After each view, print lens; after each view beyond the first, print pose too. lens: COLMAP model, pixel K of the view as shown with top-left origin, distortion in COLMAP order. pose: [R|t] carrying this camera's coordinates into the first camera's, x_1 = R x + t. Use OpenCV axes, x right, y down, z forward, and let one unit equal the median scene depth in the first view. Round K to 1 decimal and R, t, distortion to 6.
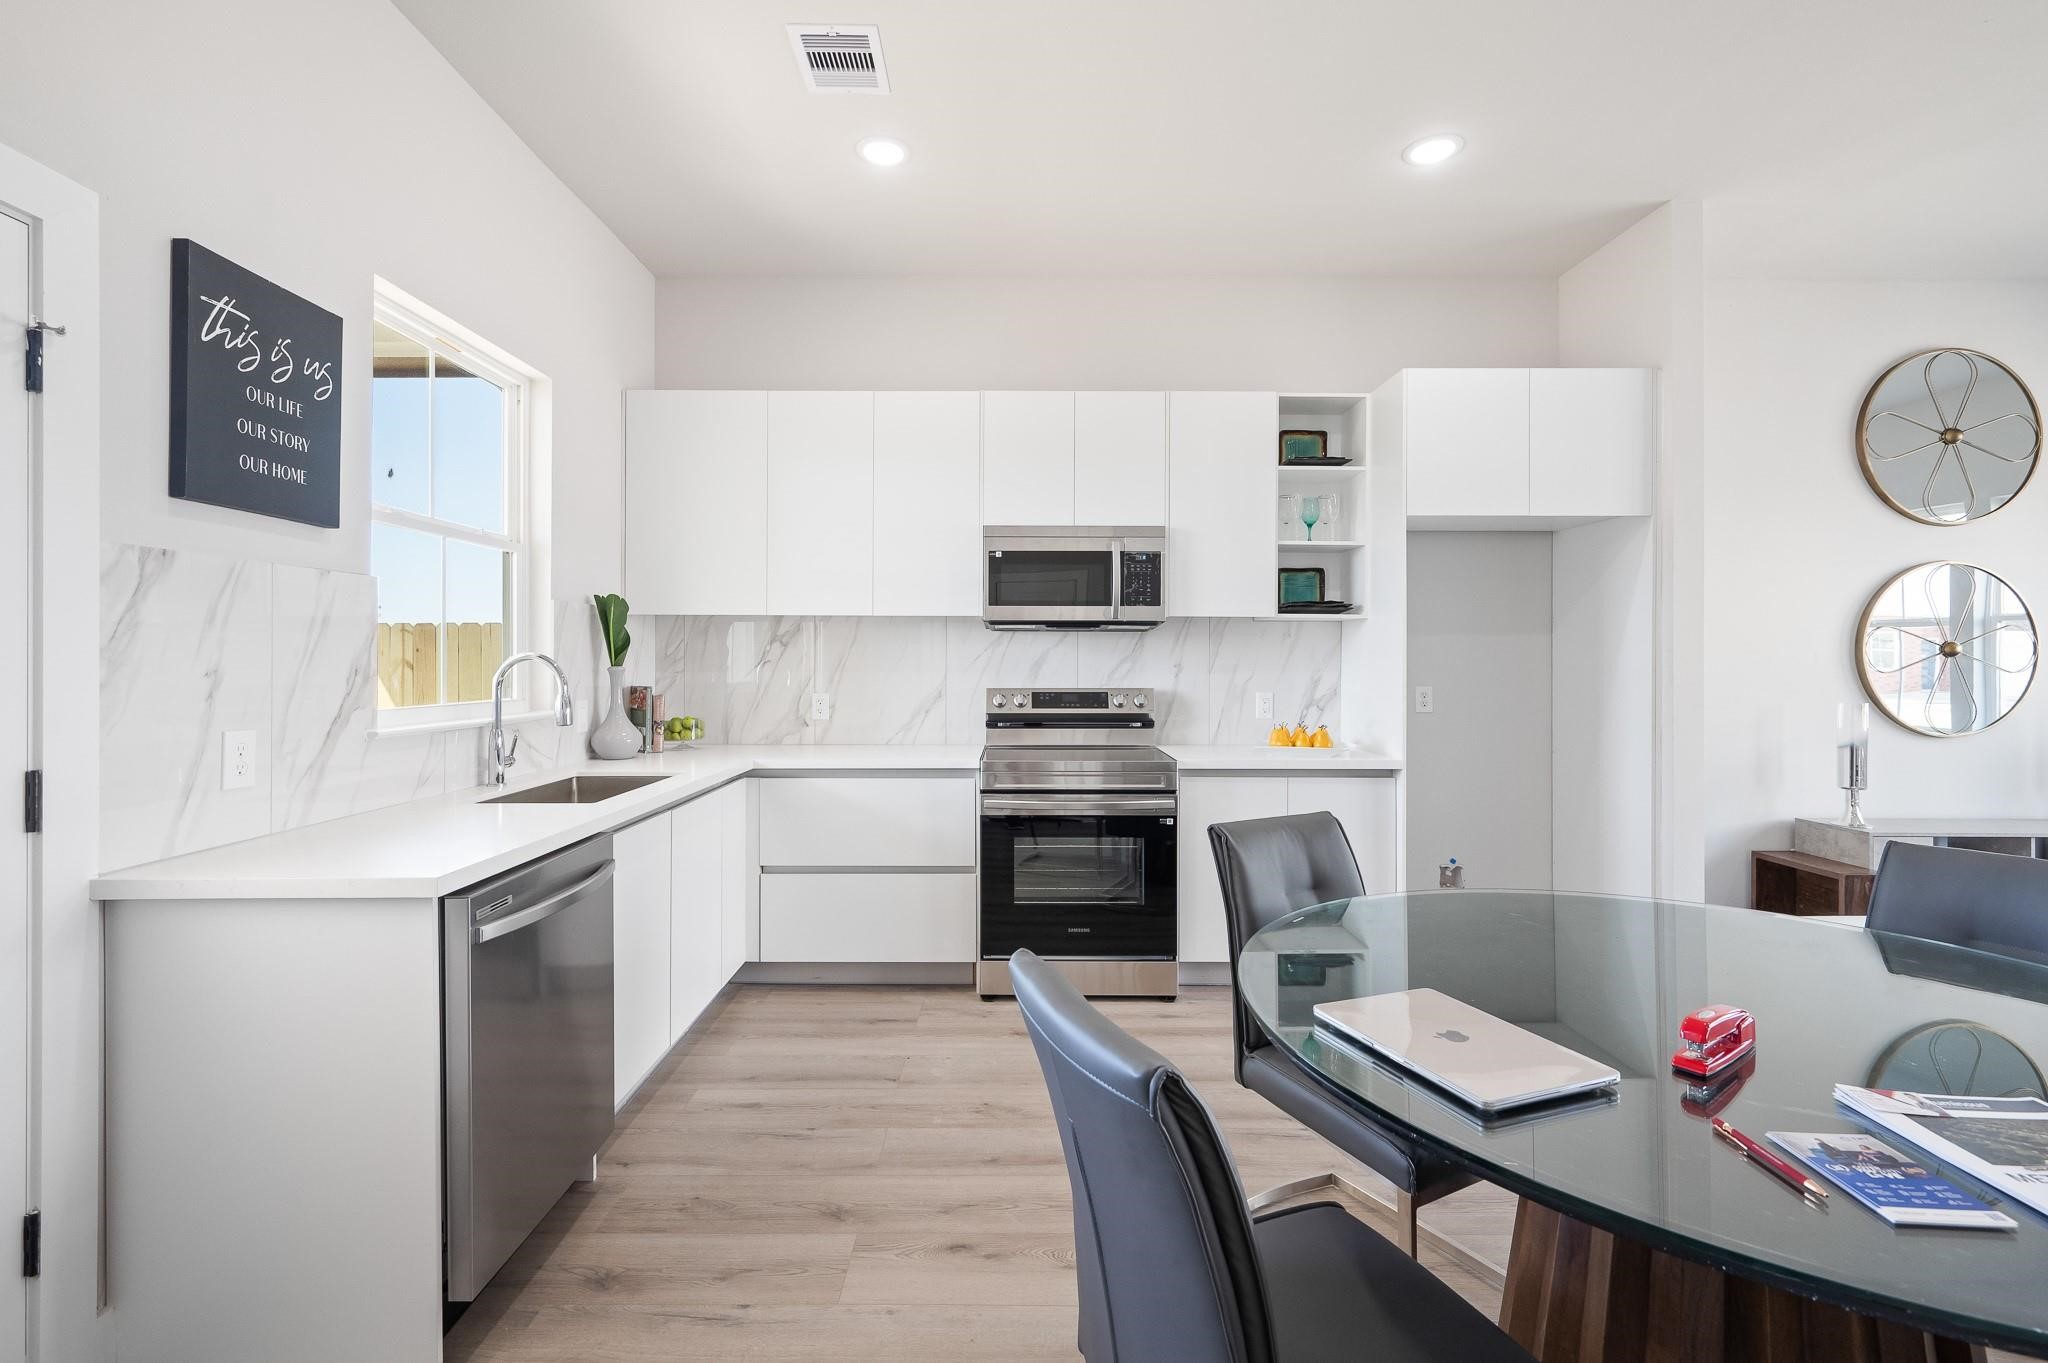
lens RADIAL K [[894.0, 0, 1014.5], [0, 894.0, 654.5], [0, 0, 1]] dist [0.000761, 0.000301]
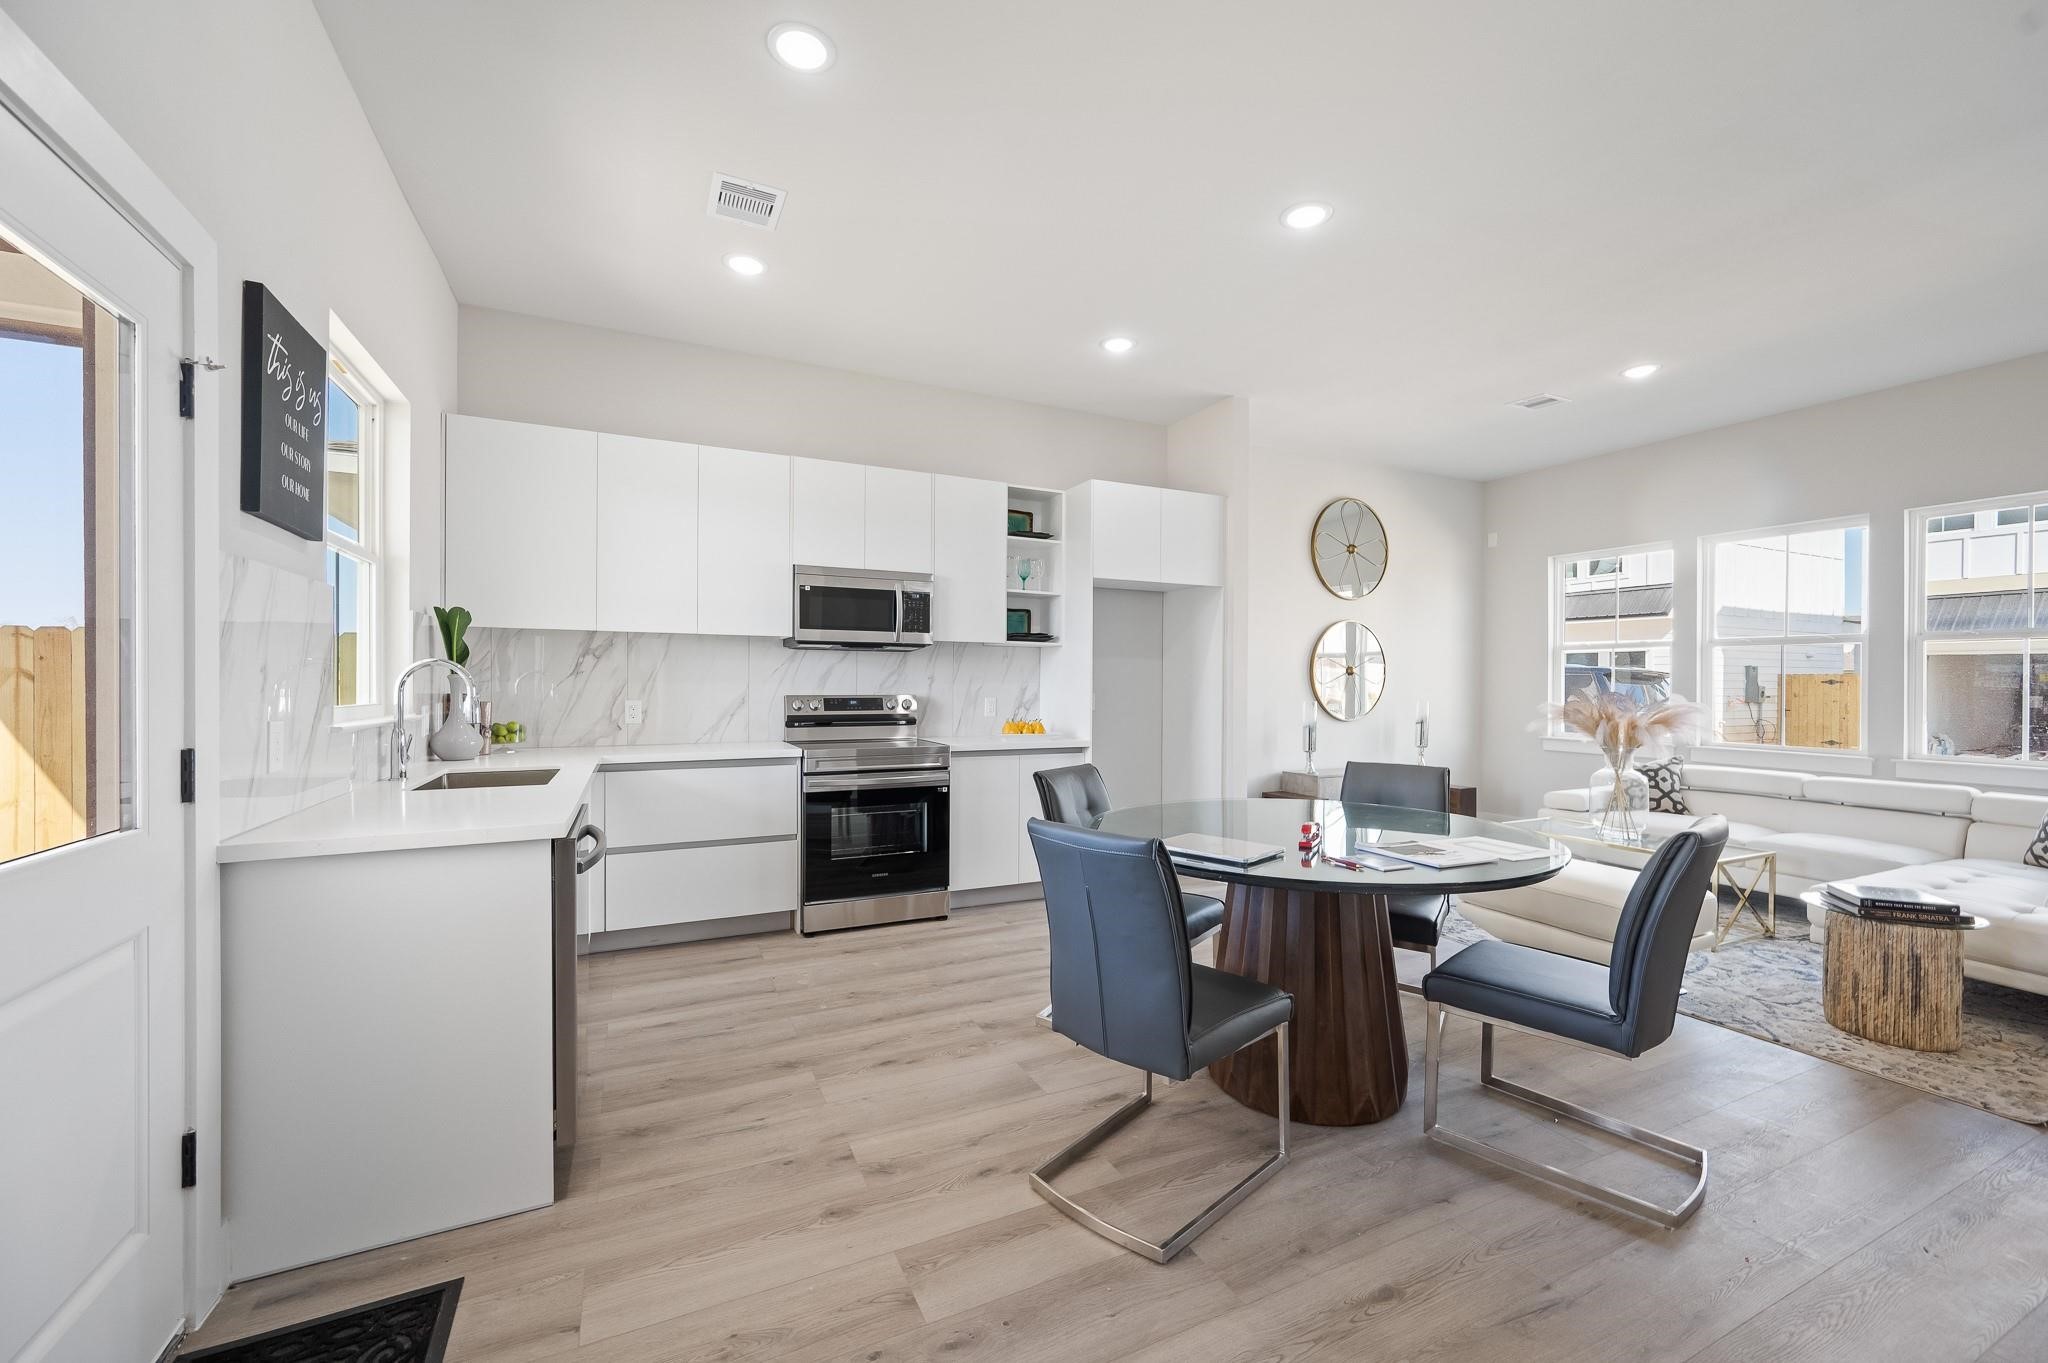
lens RADIAL K [[811.0, 0, 1024.0], [0, 811.0, 681.5], [0, 0, 1]] dist [-0.000577, -0.000141]
pose [[0.900545, 0.003446, 0.434749, -0.237906], [-0.005458, 0.999979, 0.003378, 0.014039], [-0.434729, -0.005415, 0.900545, -0.163226]]
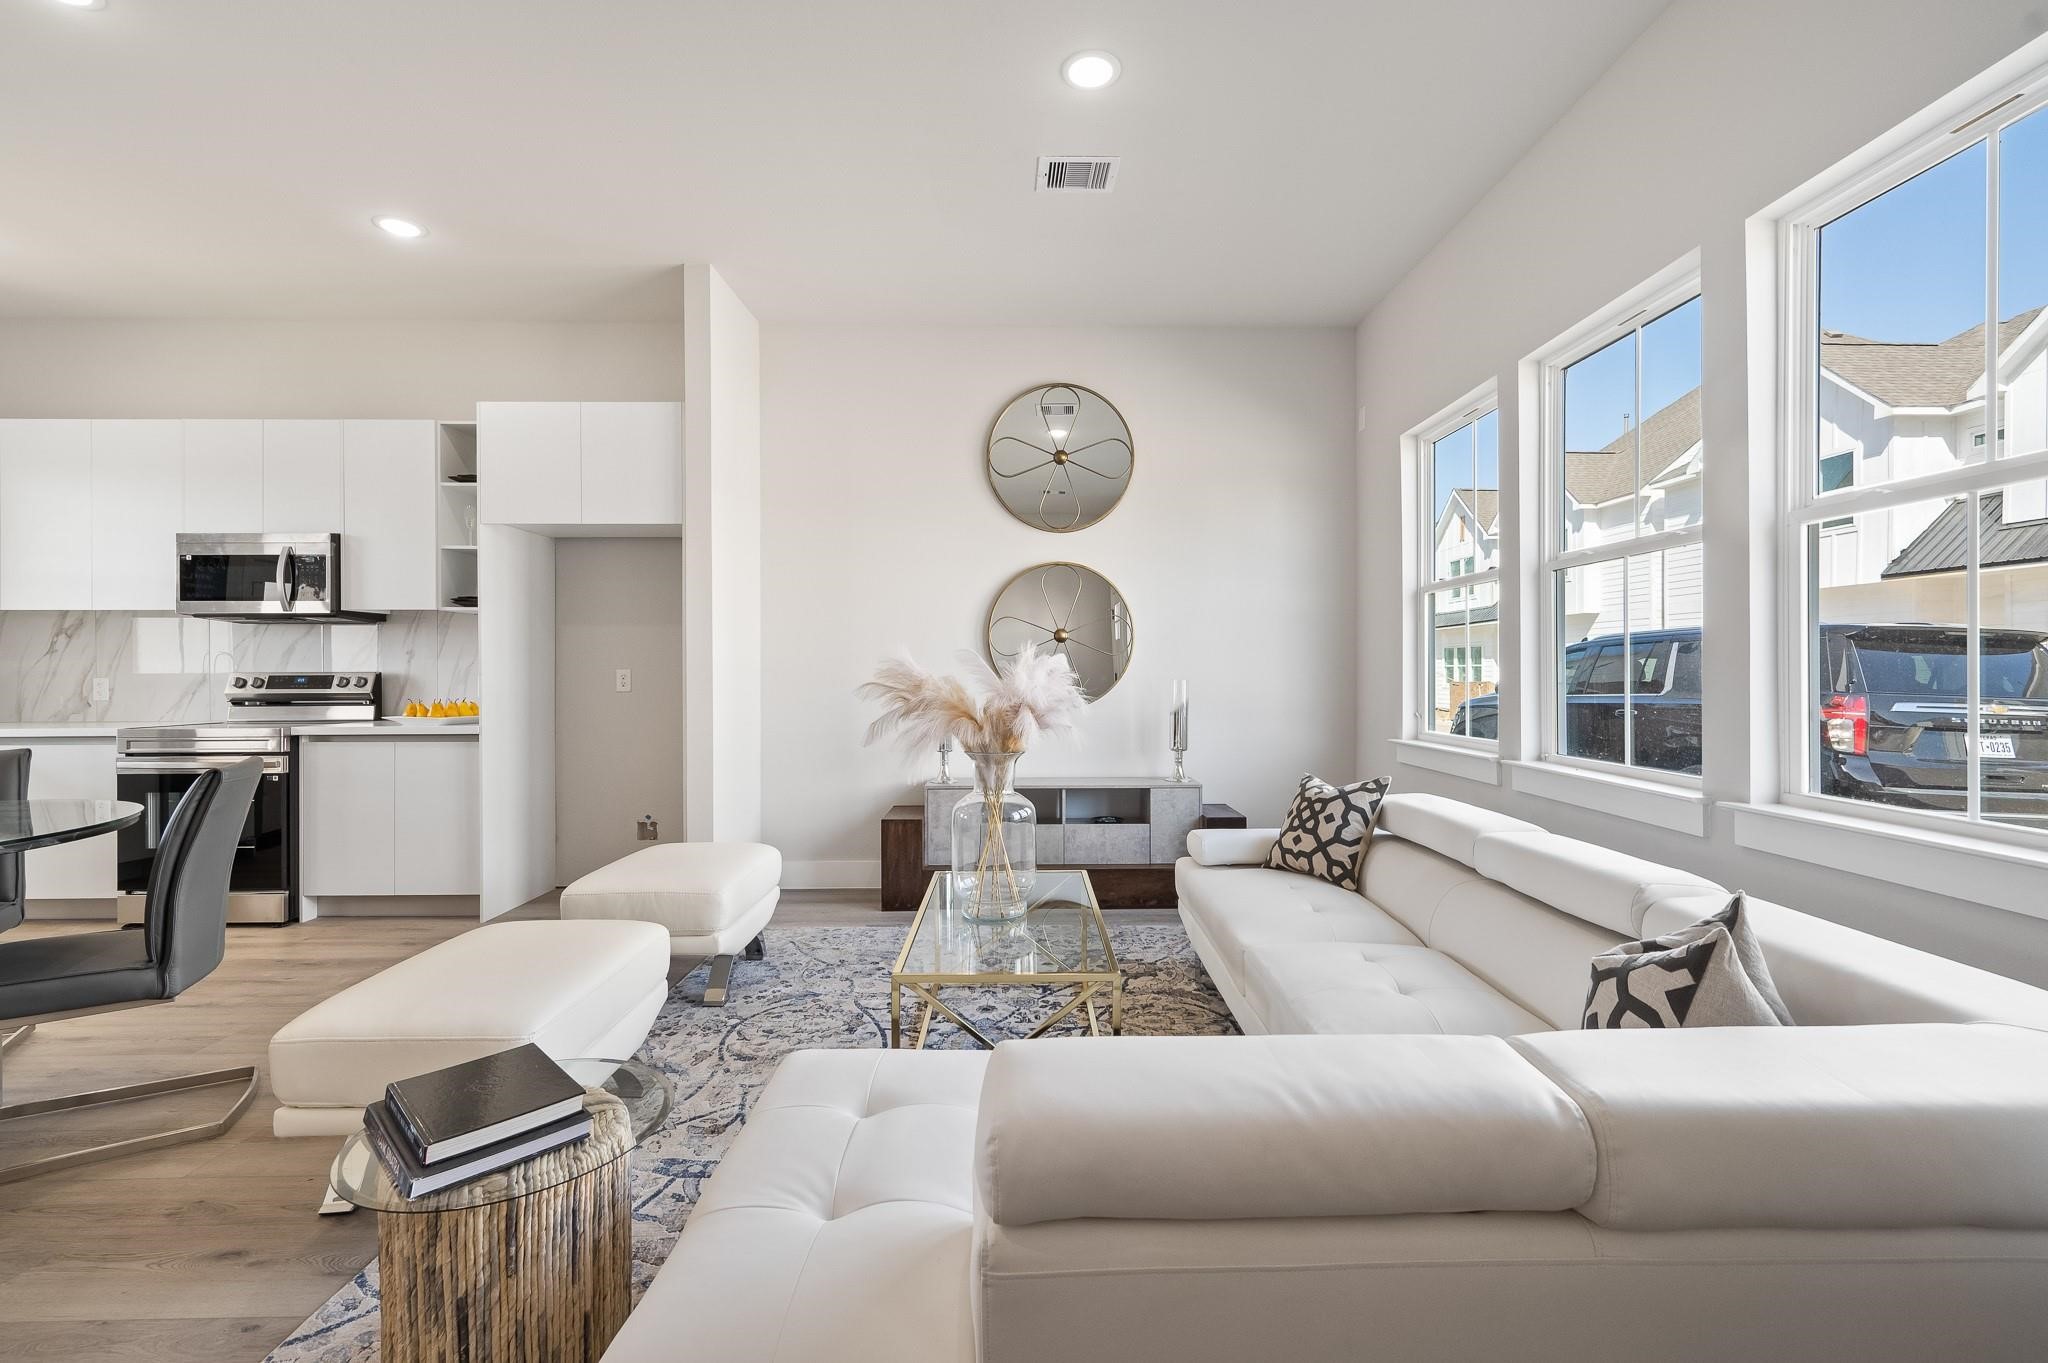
lens RADIAL K [[884.7, 0, 1024.0], [0, 884.7, 681.5], [0, 0, 1]] dist [-0.001264, 0.000031]
pose [[0.999774, -0.005185, 0.020601, 1.057100], [0.004923, 0.999906, 0.012764, 0.042530], [-0.020665, -0.012660, 0.999706, -0.197947]]
